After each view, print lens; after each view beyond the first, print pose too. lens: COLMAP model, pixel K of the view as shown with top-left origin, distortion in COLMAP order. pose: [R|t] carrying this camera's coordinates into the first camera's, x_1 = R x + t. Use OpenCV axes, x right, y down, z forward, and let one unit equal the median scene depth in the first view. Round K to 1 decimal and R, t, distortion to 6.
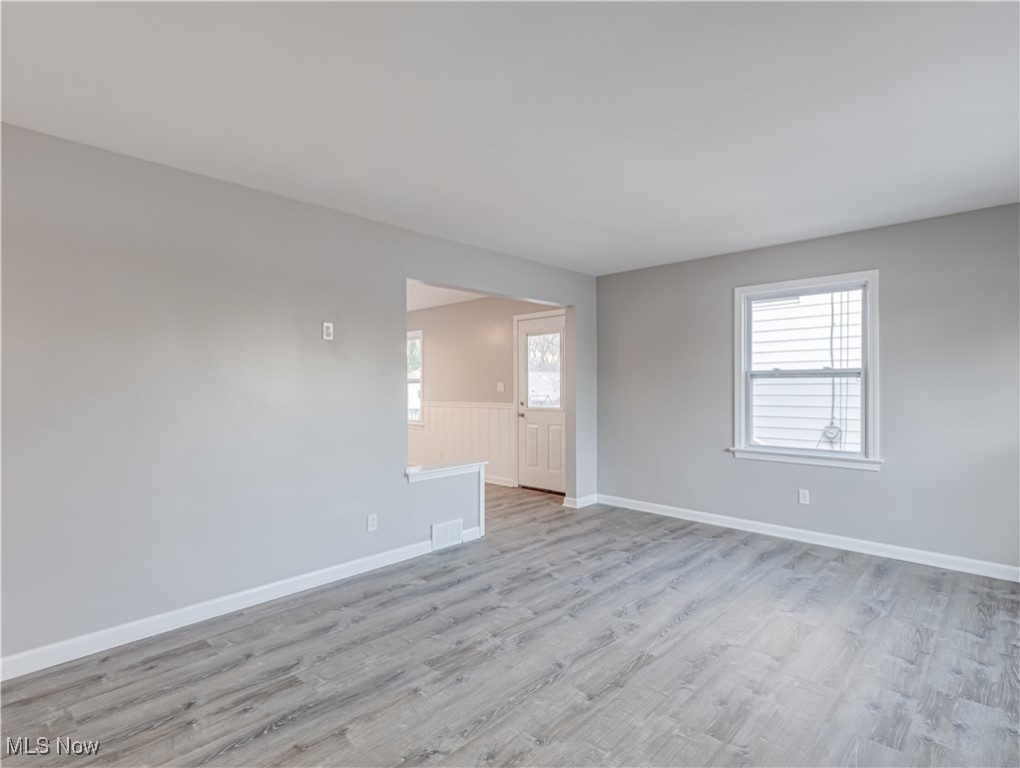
lens RADIAL K [[517.9, 0, 510.8], [0, 517.9, 379.8], [0, 0, 1]] dist [0.012020, -0.001271]
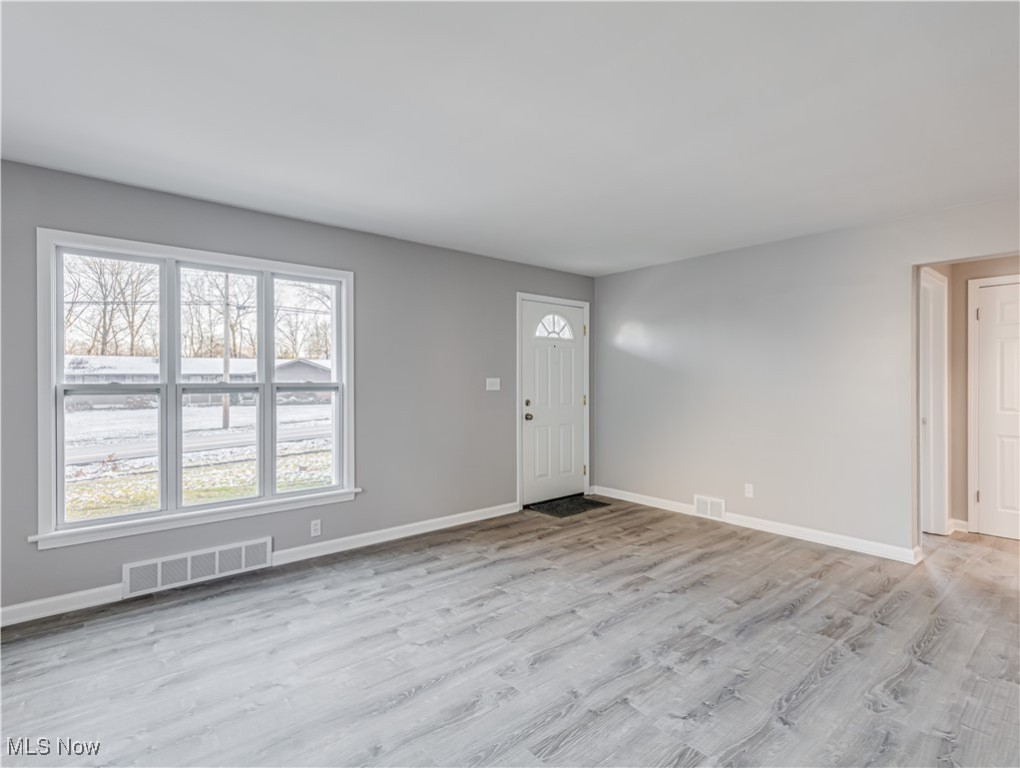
lens RADIAL K [[523.2, 0, 509.7], [0, 523.2, 387.3], [0, 0, 1]] dist [0.010742, -0.000462]
pose [[-0.995335, 0.003894, 0.096402, 0.118815], [0.003117, 0.999961, -0.008204, 0.023388], [-0.096430, -0.007865, -0.995309, 1.532988]]
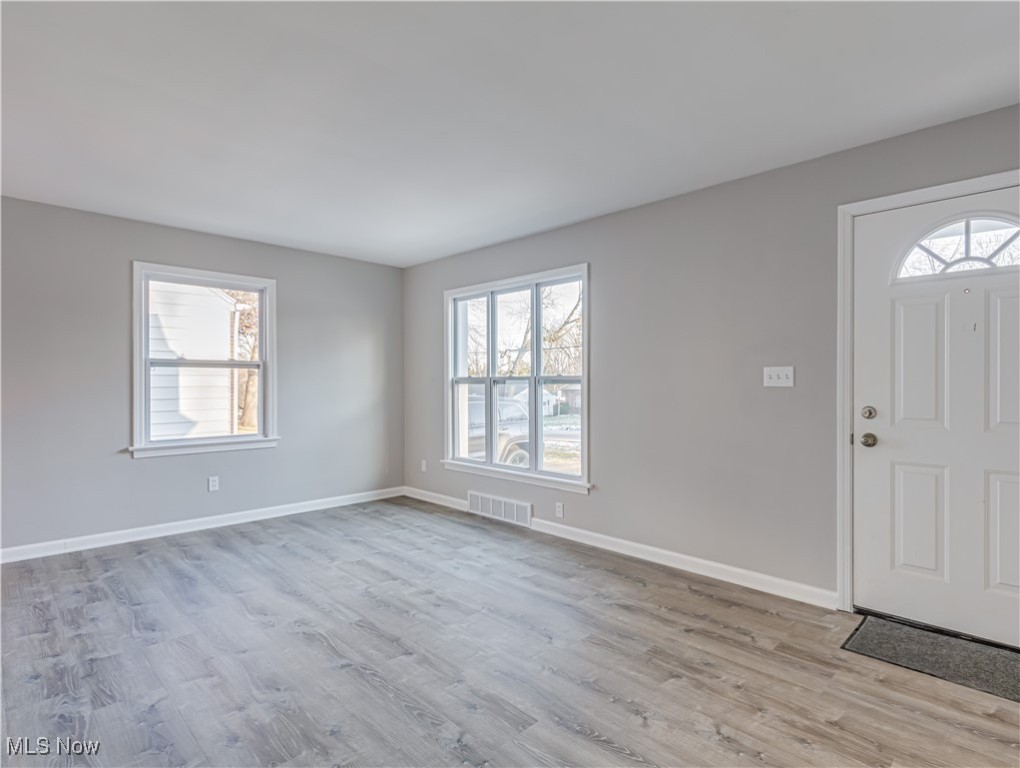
lens RADIAL K [[540.7, 0, 528.0], [0, 540.7, 386.2], [0, 0, 1]] dist [0.008866, -0.000341]
pose [[0.017509, -0.007546, 0.999818, -0.638314], [-0.016271, 0.999837, 0.007831, 0.018036], [-0.999714, -0.016405, 0.017383, 0.472688]]
